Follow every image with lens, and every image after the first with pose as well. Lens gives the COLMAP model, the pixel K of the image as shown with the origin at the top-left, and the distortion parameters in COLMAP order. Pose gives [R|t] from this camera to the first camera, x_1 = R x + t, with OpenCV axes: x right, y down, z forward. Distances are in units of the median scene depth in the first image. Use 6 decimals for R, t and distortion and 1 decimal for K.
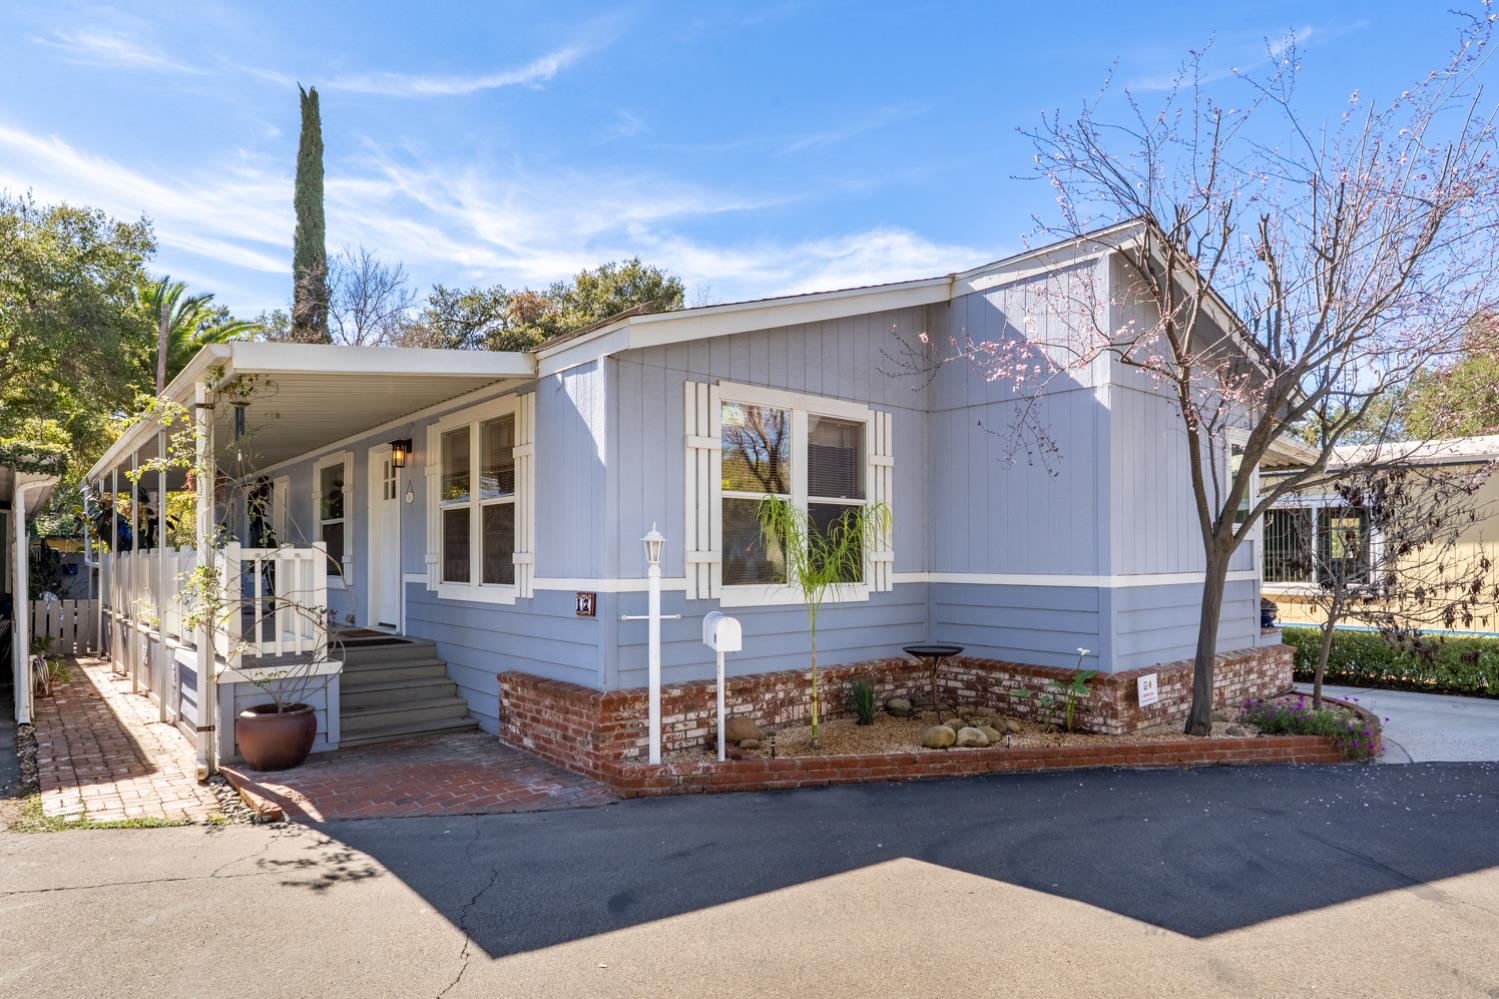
lens RADIAL K [[847.3, 0, 750.4], [0, 847.3, 556.8], [0, 0, 1]] dist [0.002457, 0.000240]
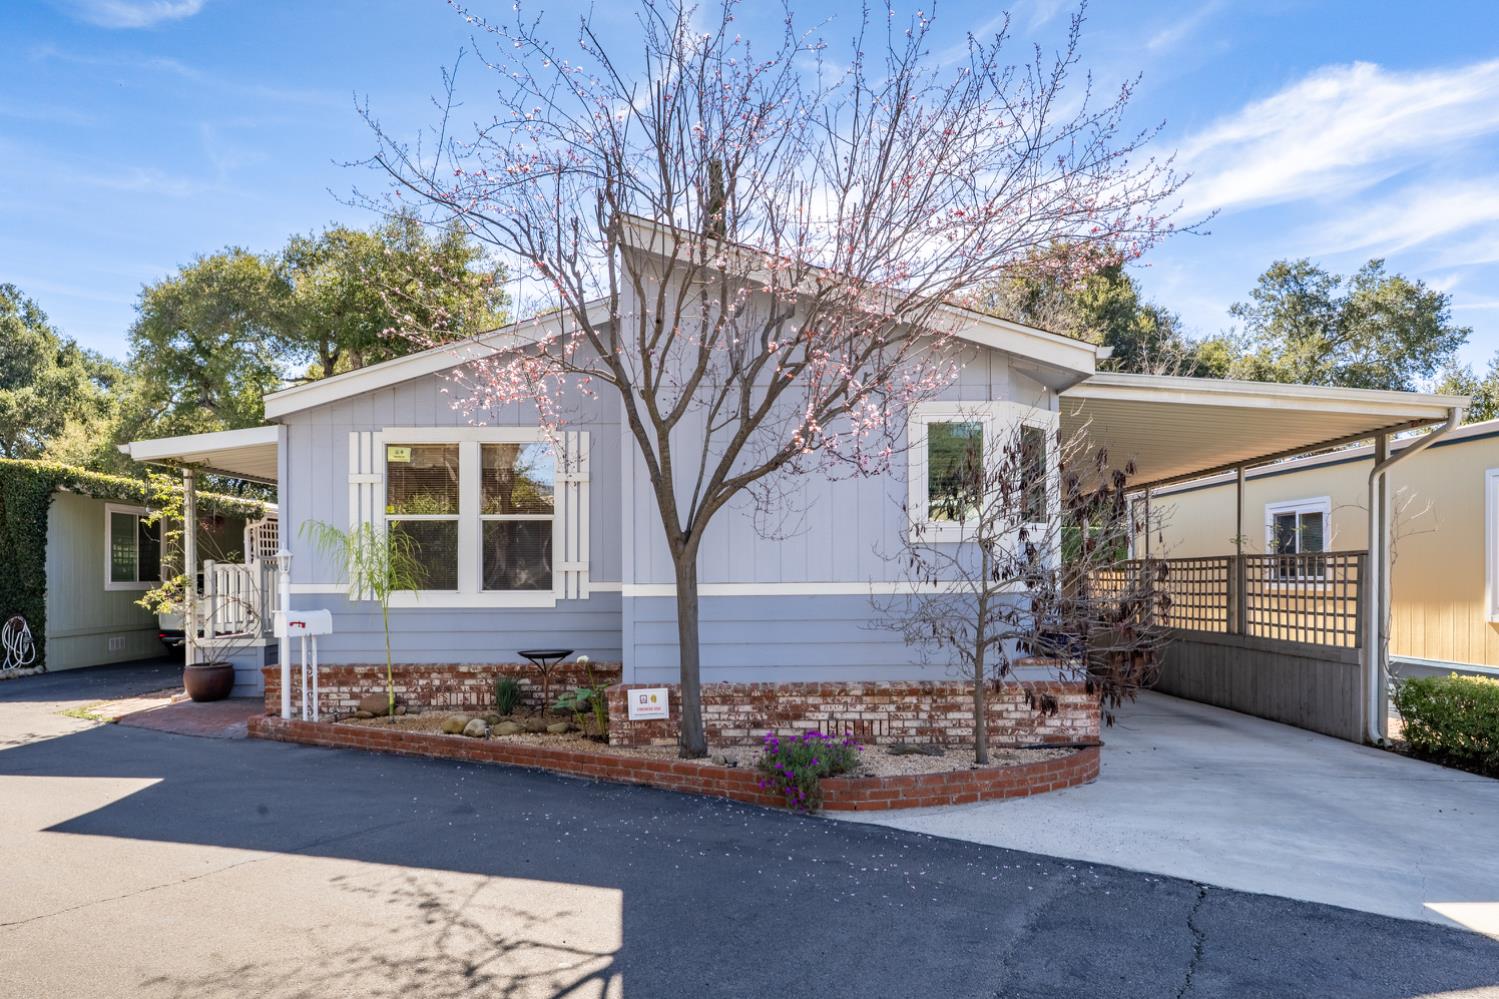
lens RADIAL K [[928.7, 0, 747.3], [0, 928.7, 580.0], [0, 0, 1]] dist [-0.000962, -0.000343]
pose [[0.783232, 0.004756, -0.621712, 1.263264], [0.004440, 0.999902, 0.013244, 0.002352], [0.621714, -0.013134, 0.783134, 0.256537]]
